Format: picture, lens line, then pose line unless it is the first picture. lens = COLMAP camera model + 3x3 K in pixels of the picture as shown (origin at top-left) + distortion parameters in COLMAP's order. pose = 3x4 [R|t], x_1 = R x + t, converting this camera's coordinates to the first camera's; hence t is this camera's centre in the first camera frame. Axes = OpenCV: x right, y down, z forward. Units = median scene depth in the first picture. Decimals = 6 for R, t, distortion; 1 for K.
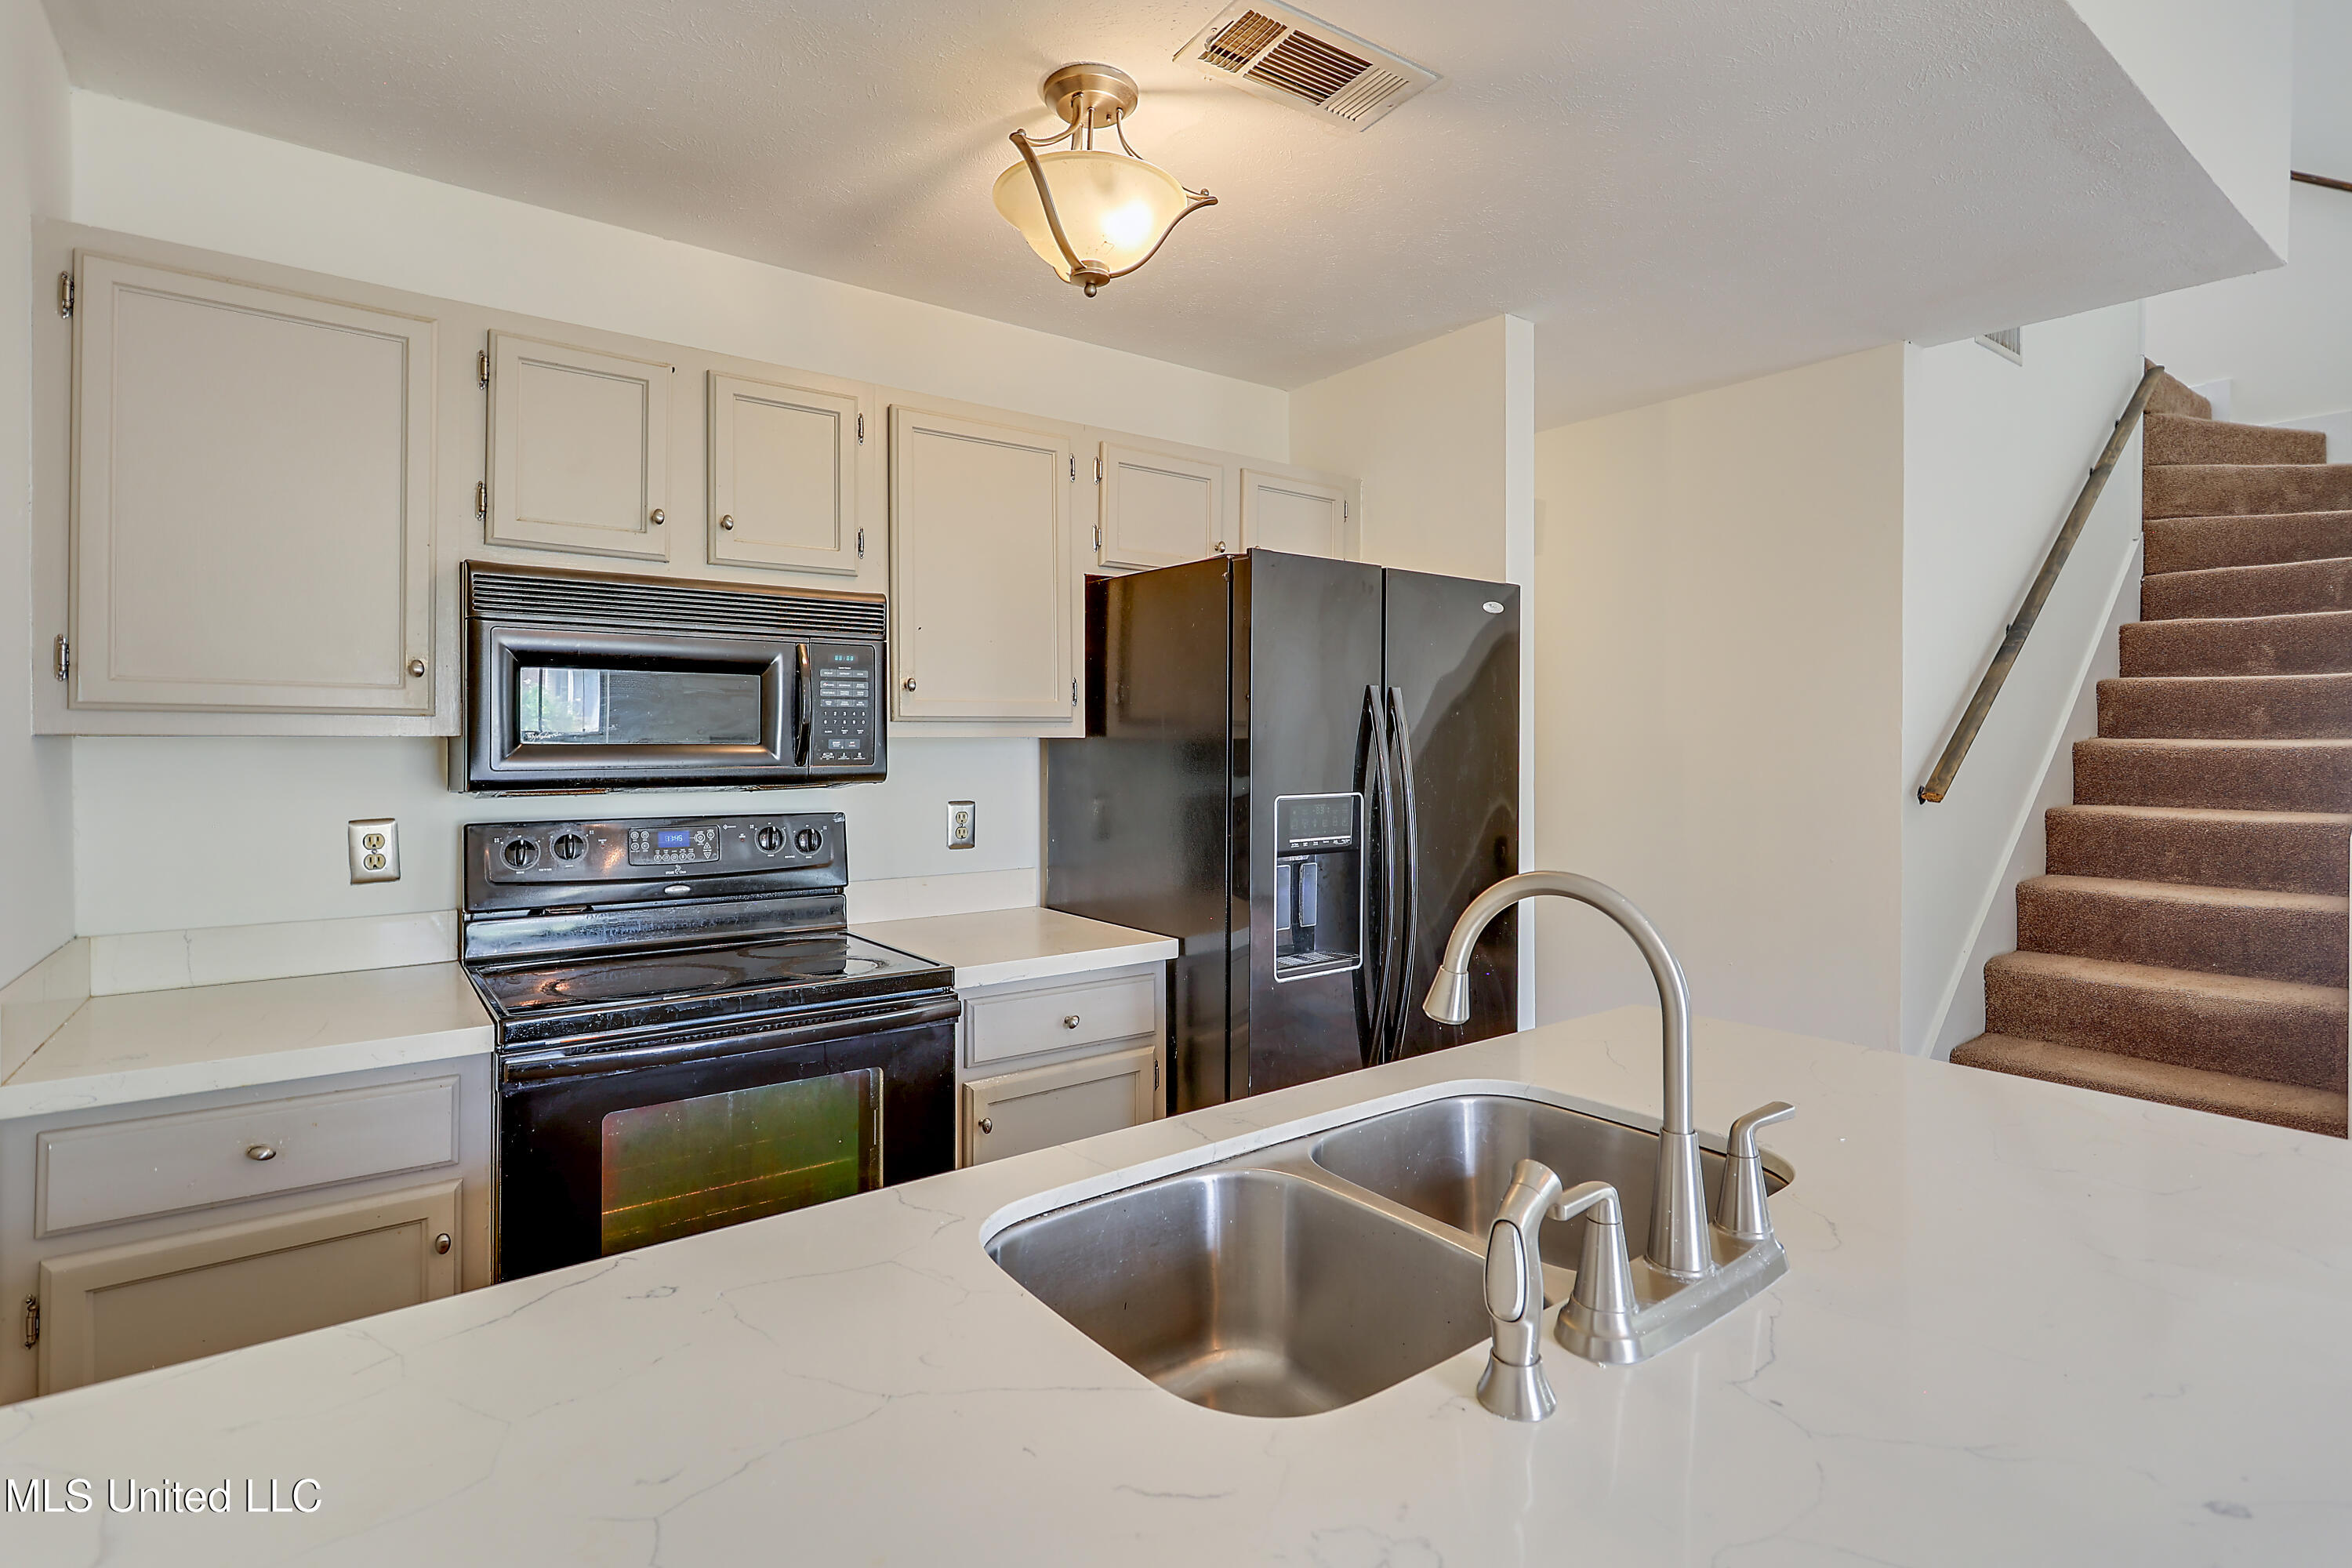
lens RADIAL K [[1119.1, 0, 1163.3], [0, 1119.1, 743.6], [0, 0, 1]] dist [-0.005038, 0.001606]
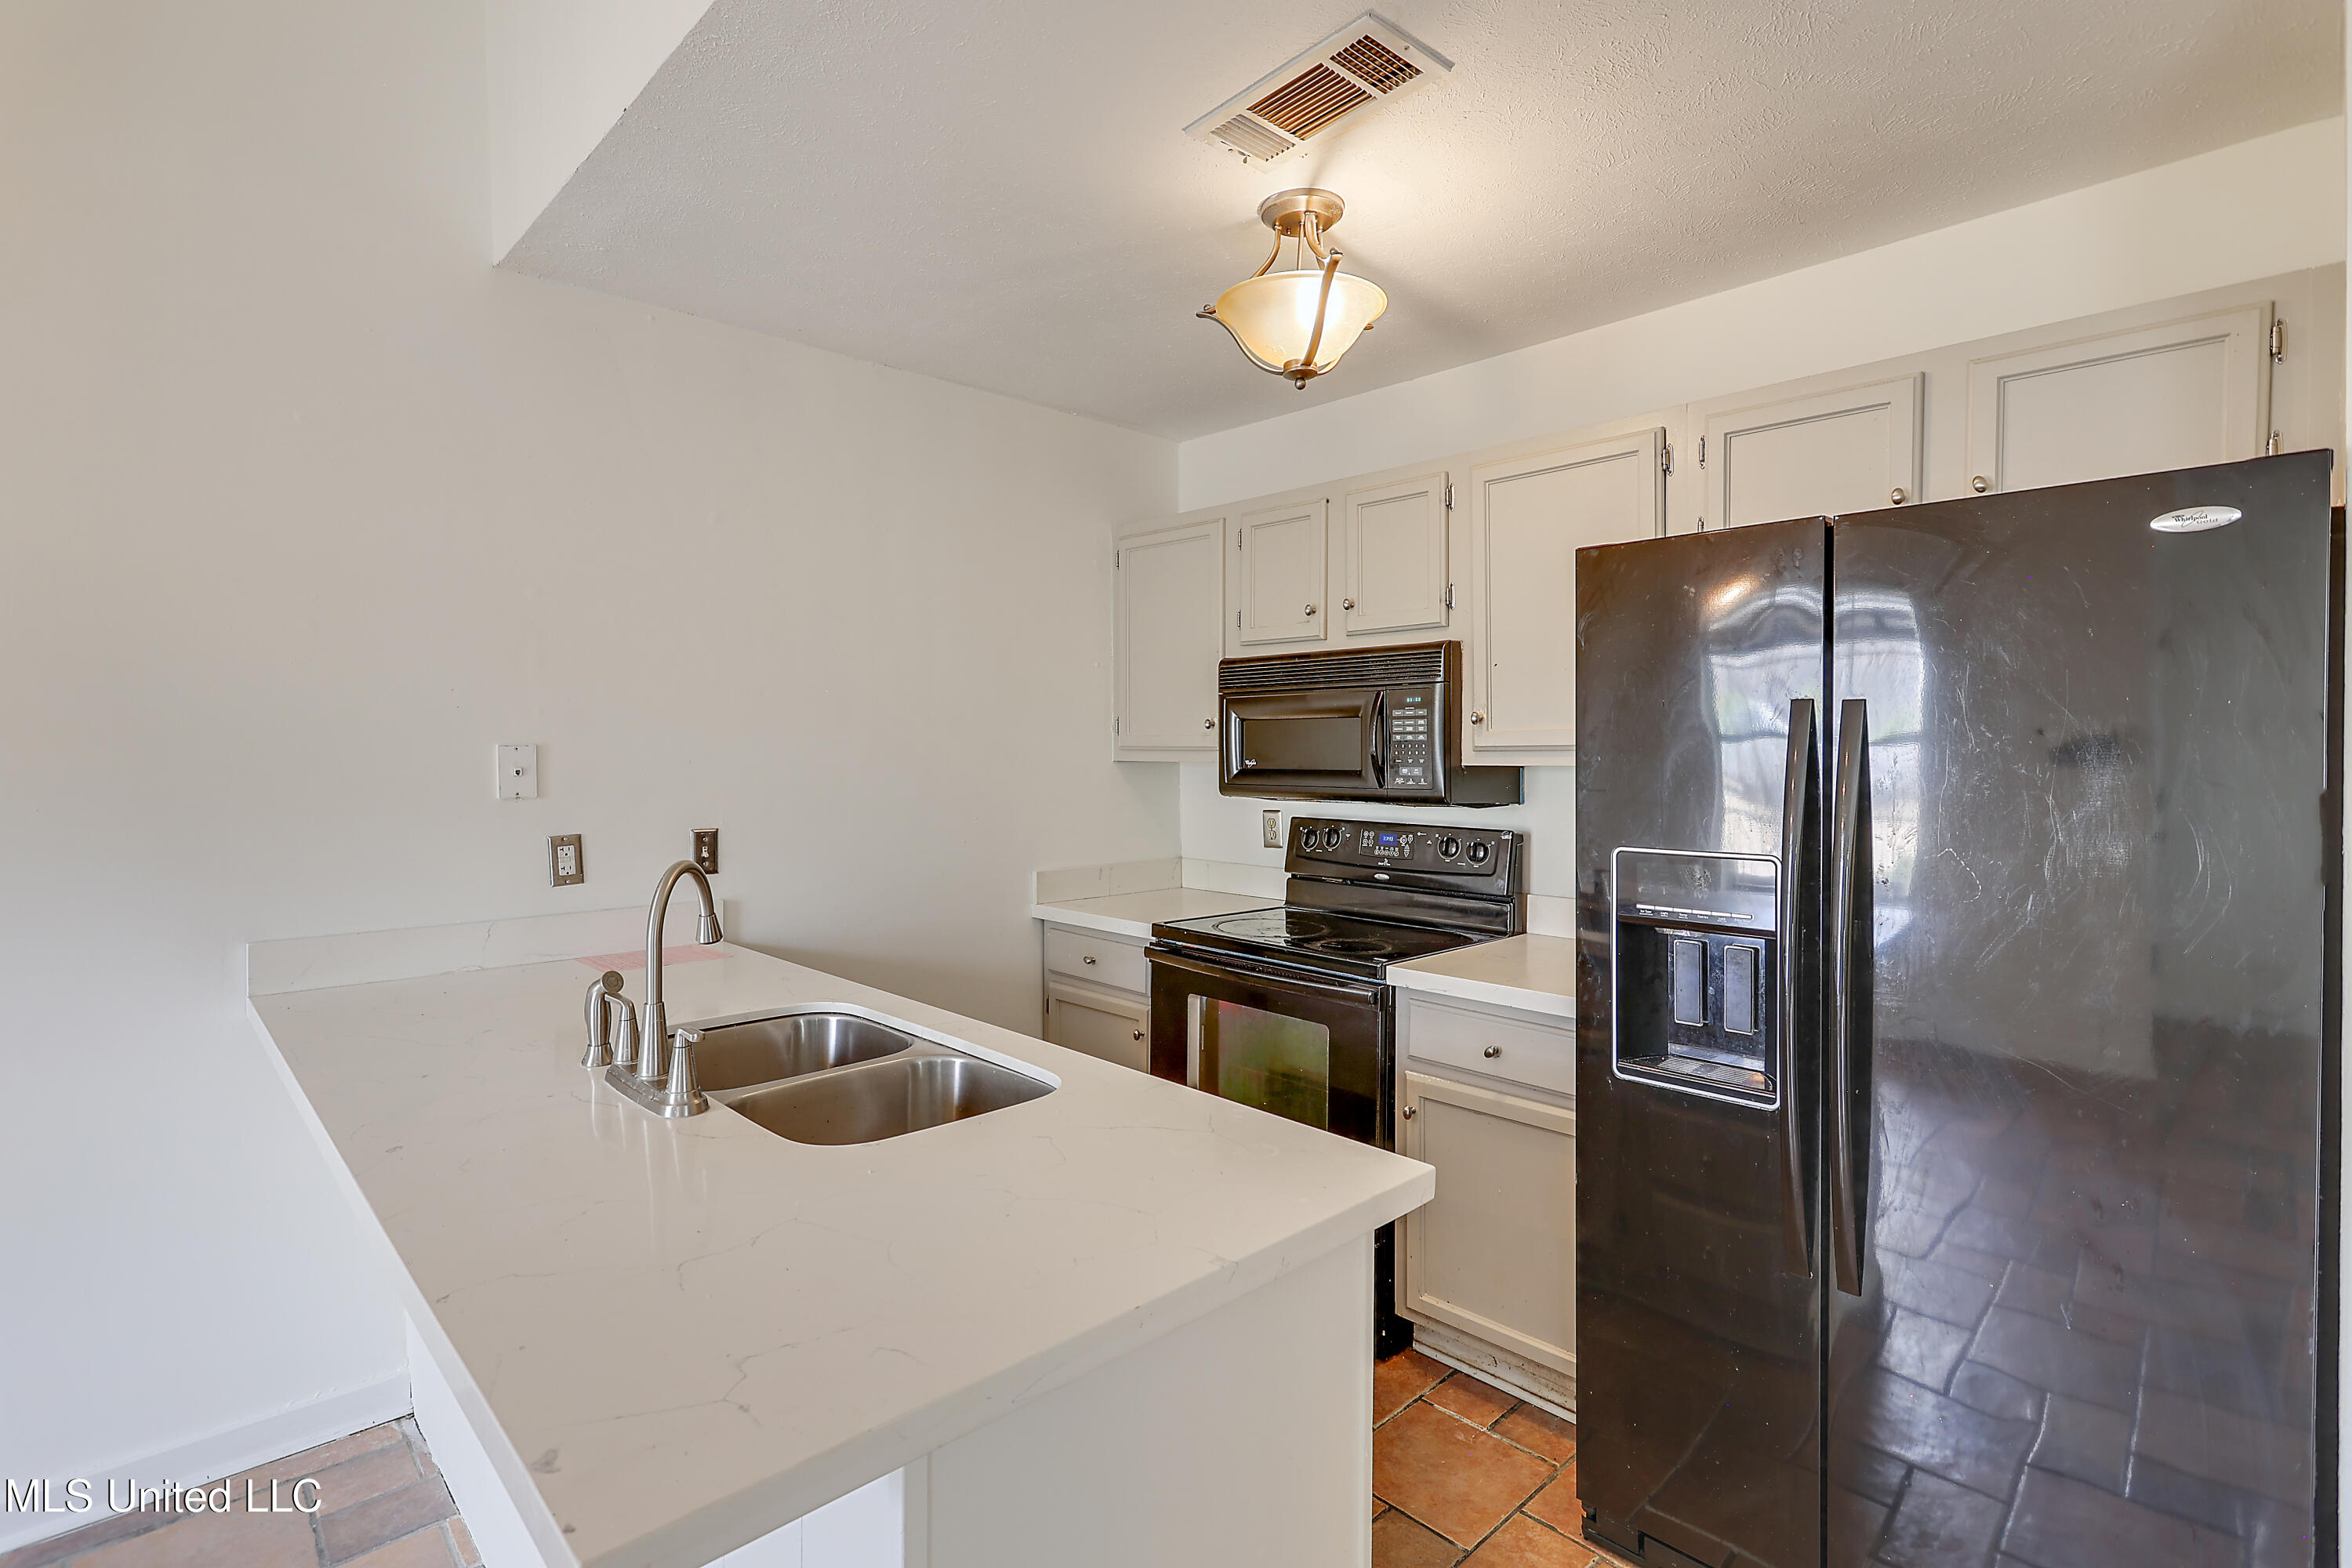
lens RADIAL K [[1119.1, 0, 1156.8], [0, 1119.1, 771.5], [0, 0, 1]] dist [-0.005038, 0.001606]
pose [[0.119574, 0.023596, -0.992545, 0.871681], [0.004763, 0.999692, 0.024340, -0.029507], [0.992814, -0.007638, 0.119425, 0.579838]]
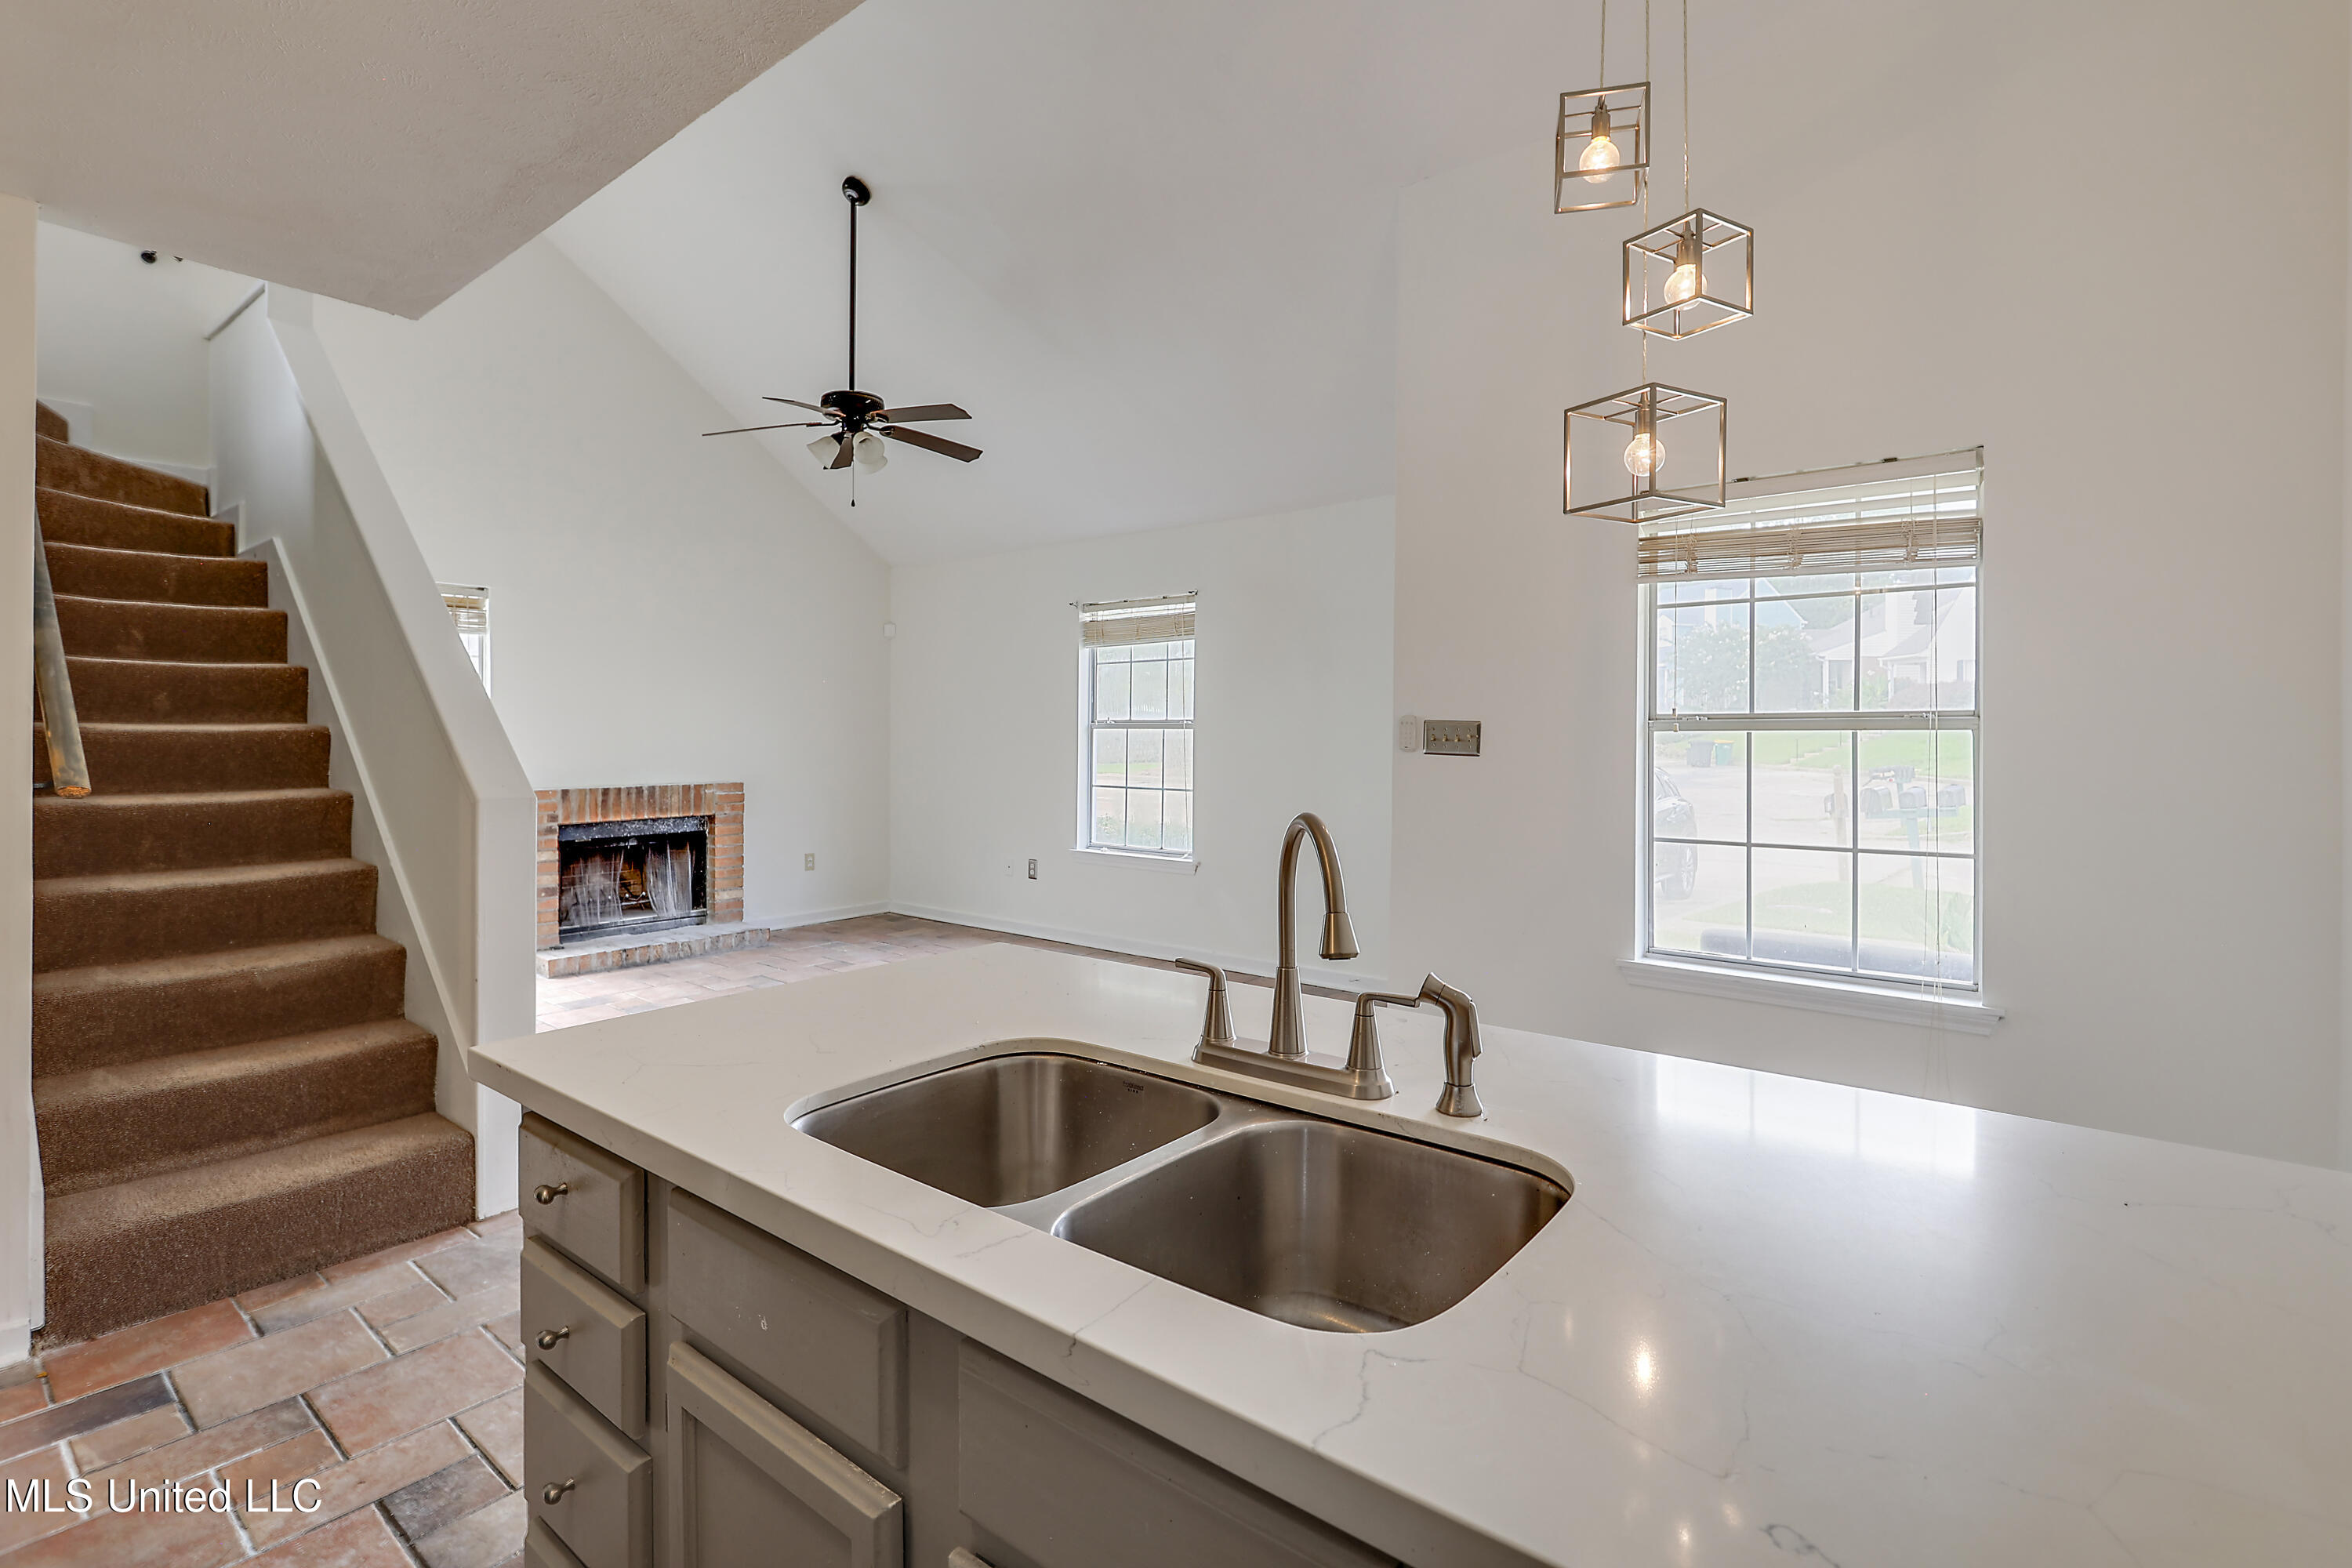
lens RADIAL K [[1119.1, 0, 1178.3], [0, 1119.1, 734.6], [0, 0, 1]] dist [-0.005038, 0.001606]
pose [[-0.245094, -0.002705, 0.969496, -0.373203], [-0.003581, 0.999992, 0.001884, 0.002153], [-0.969493, -0.003010, -0.245102, 0.554421]]
